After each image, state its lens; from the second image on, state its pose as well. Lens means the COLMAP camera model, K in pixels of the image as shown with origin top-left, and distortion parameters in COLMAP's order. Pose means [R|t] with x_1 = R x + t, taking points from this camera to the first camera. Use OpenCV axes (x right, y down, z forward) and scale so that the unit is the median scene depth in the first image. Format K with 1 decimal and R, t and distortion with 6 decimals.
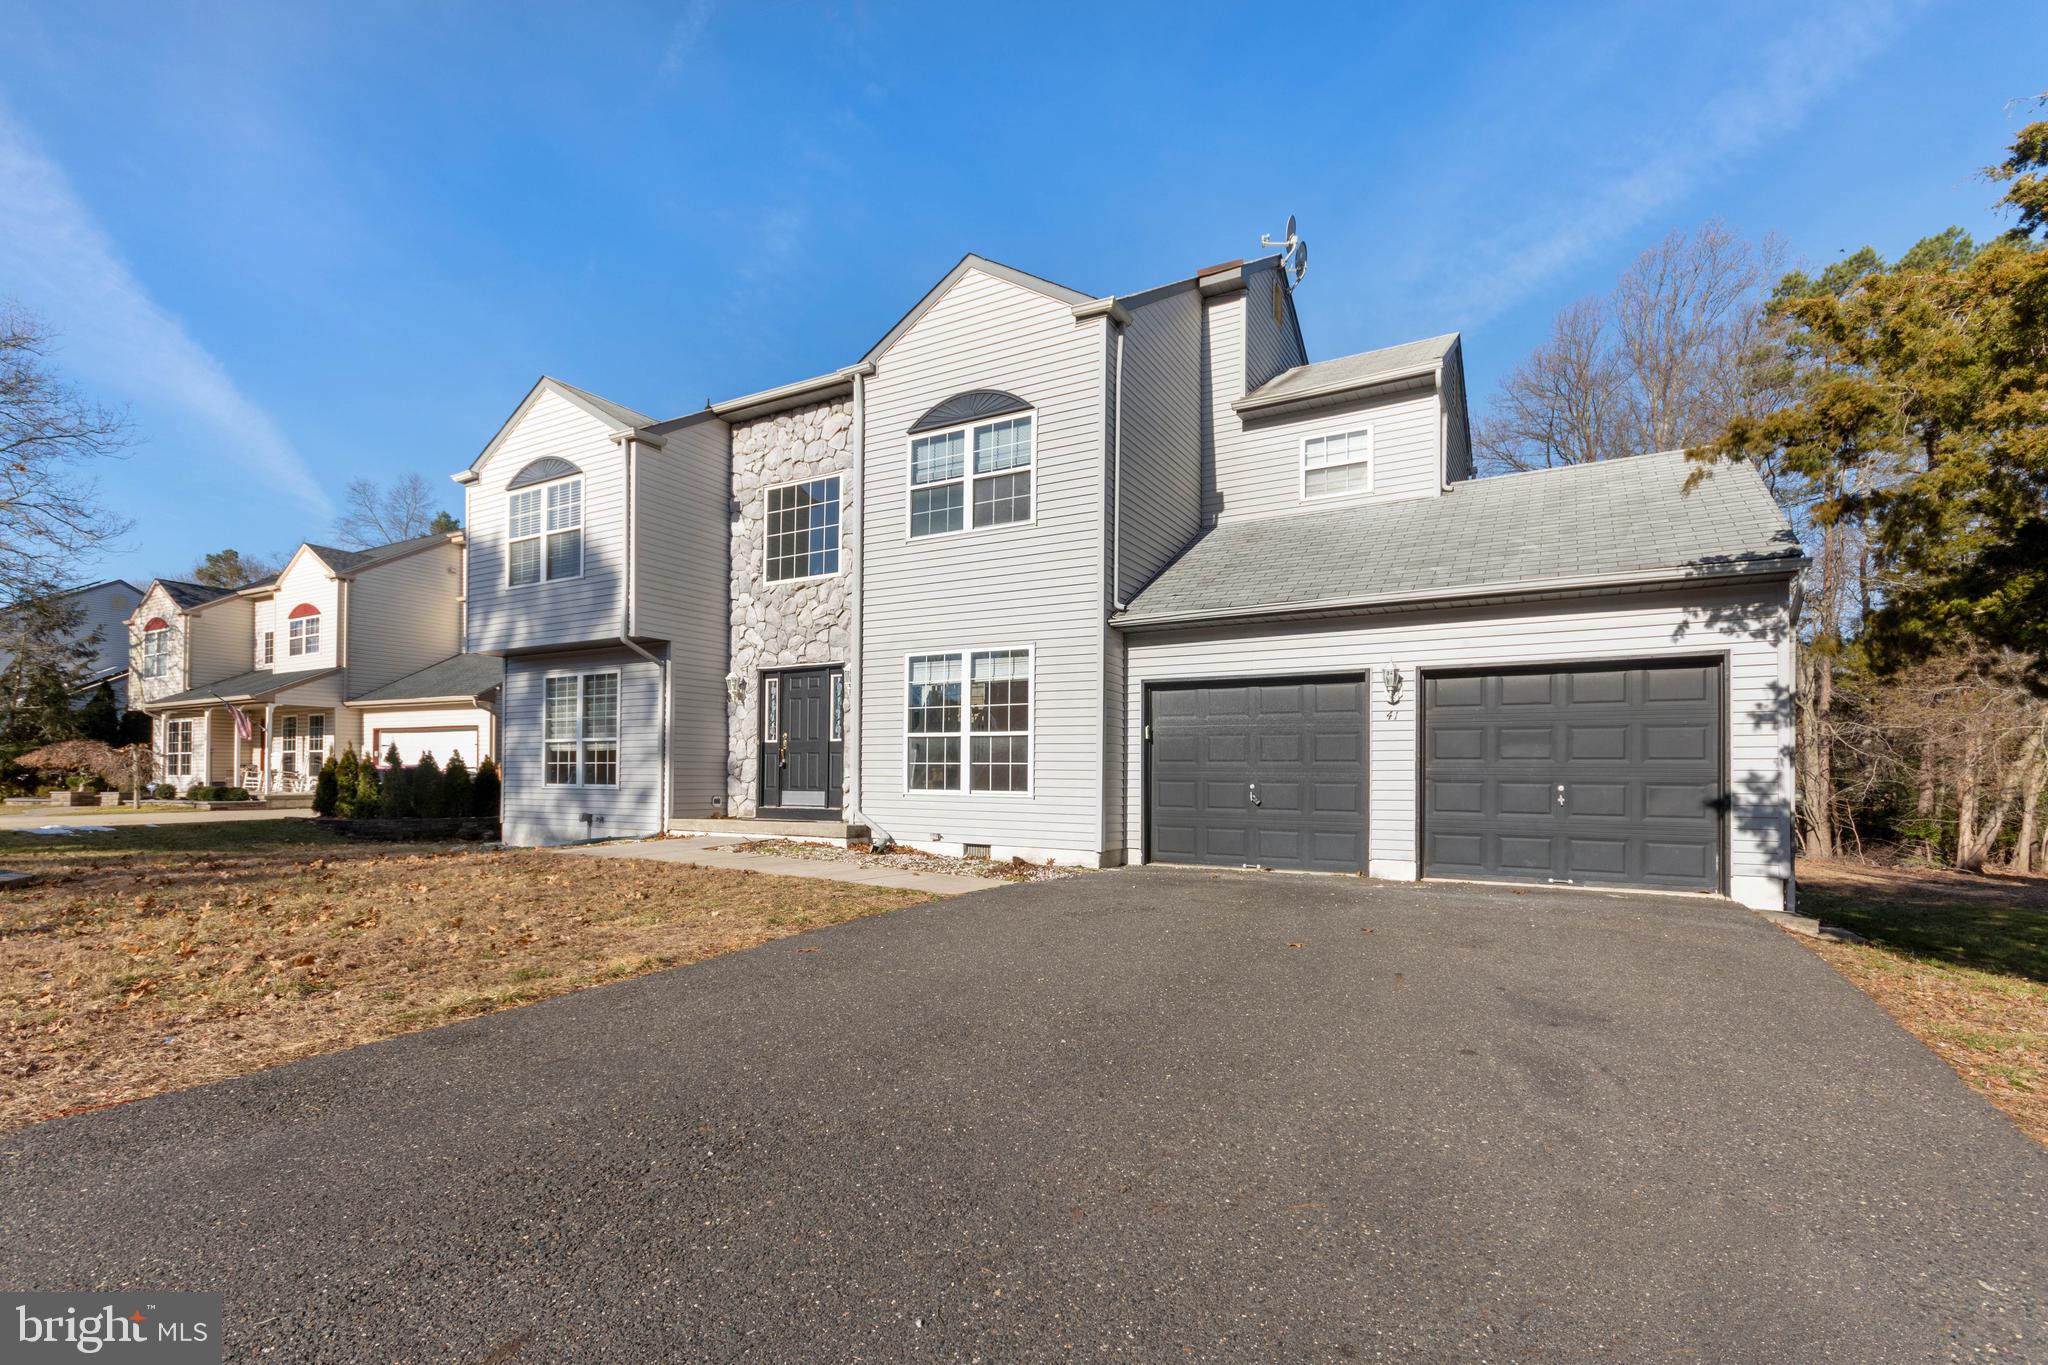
lens RADIAL K [[909.9, 0, 1009.3], [0, 909.9, 740.7], [0, 0, 1]] dist [0.006153, -0.001458]
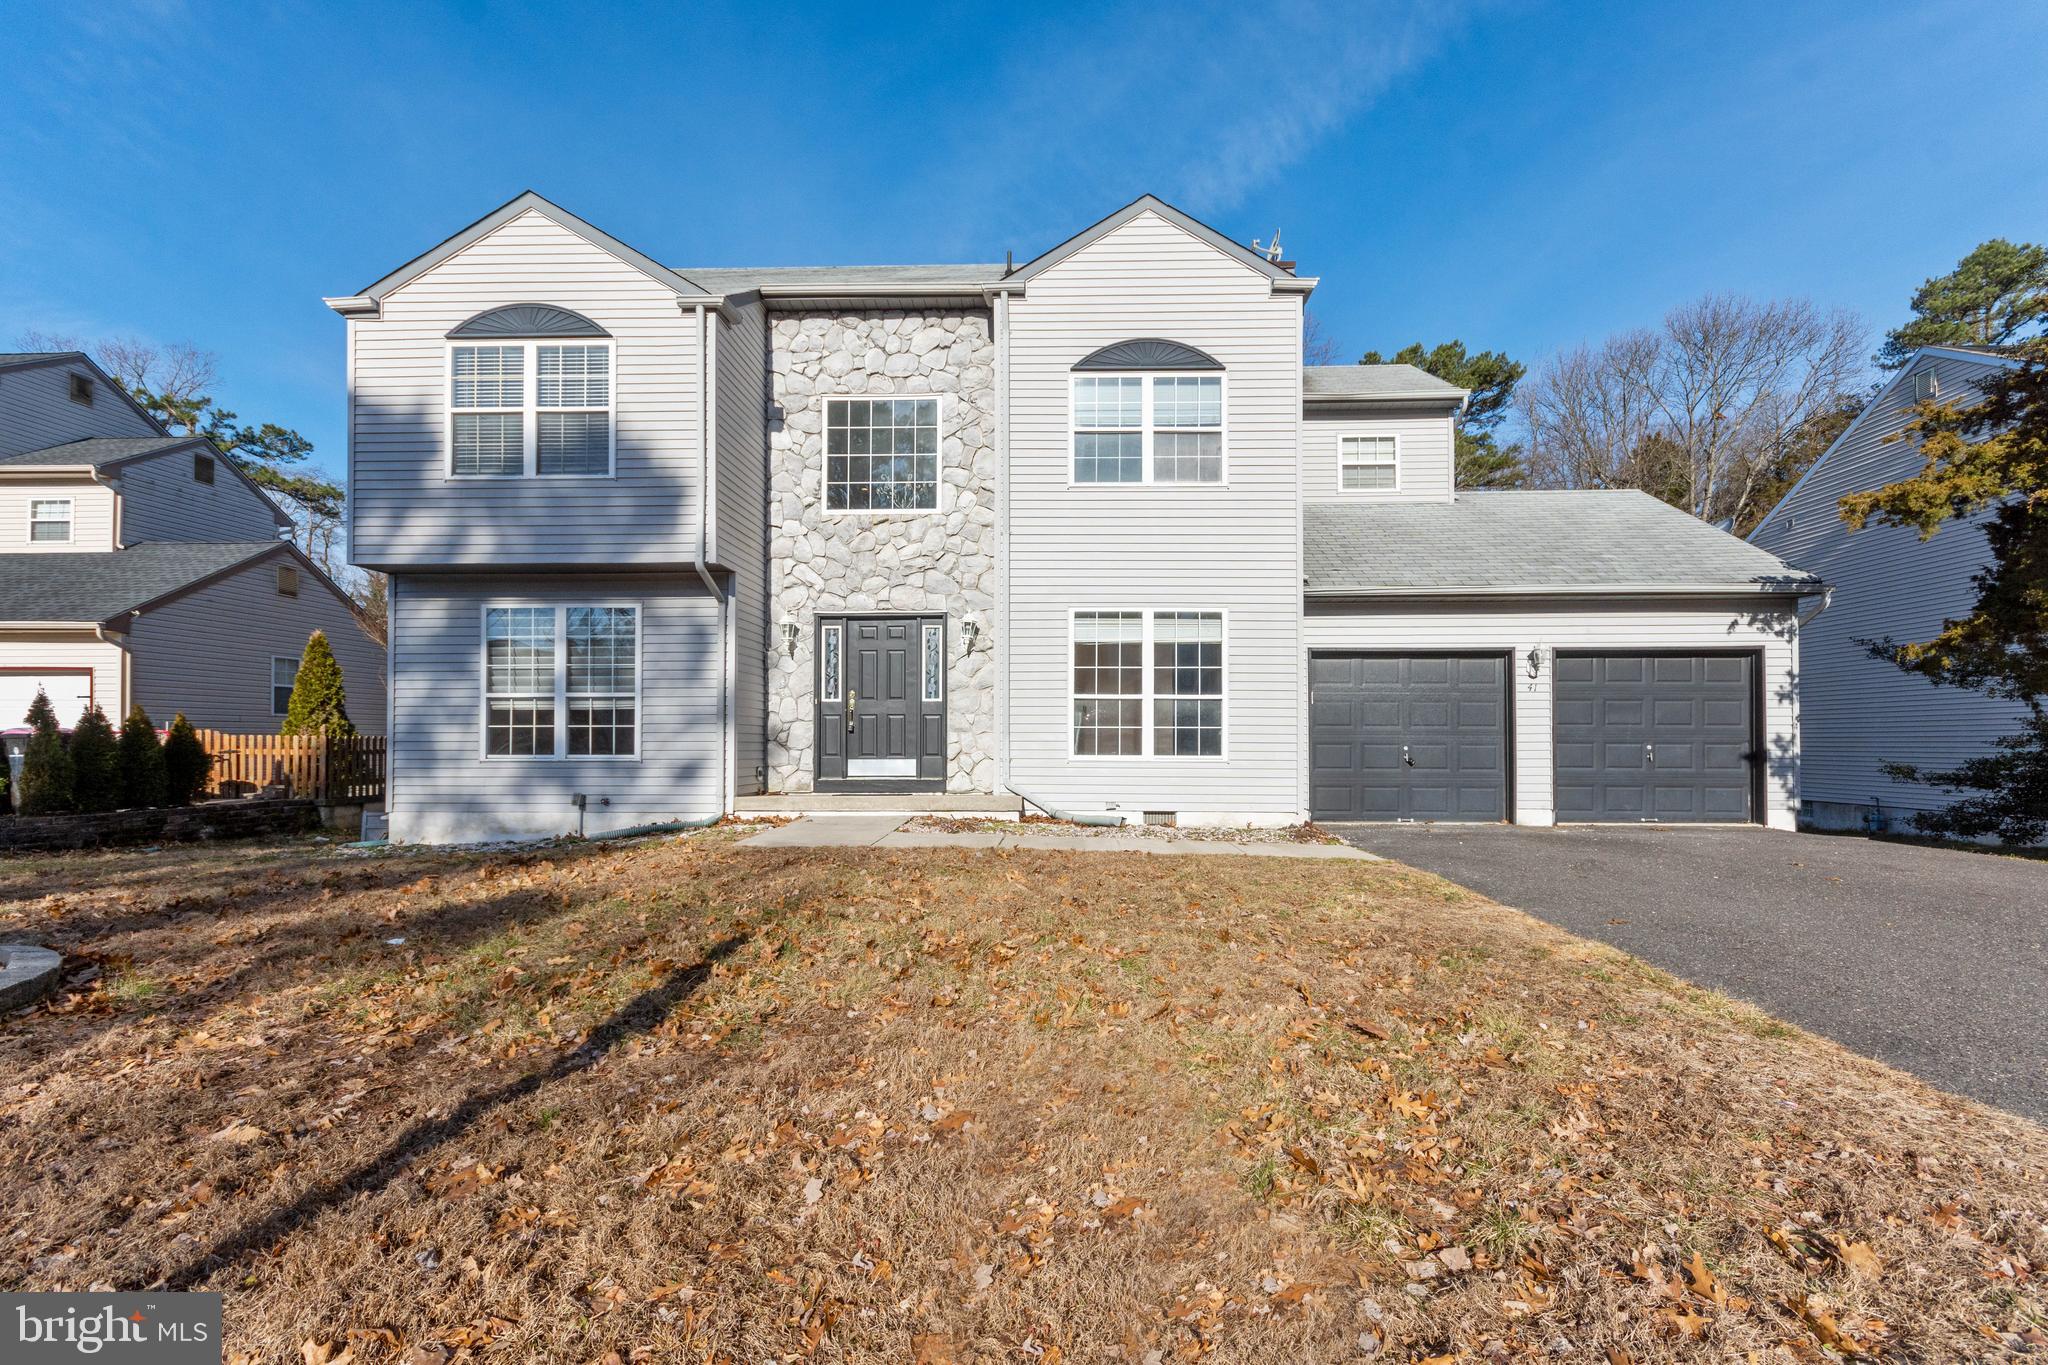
lens RADIAL K [[909.9, 0, 1021.2], [0, 909.9, 699.0], [0, 0, 1]] dist [0.006153, -0.001458]
pose [[0.885556, 0.013578, 0.464335, -0.535604], [-0.012605, 0.999907, -0.005201, 0.001679], [-0.464362, -0.001247, 0.885644, 0.191037]]
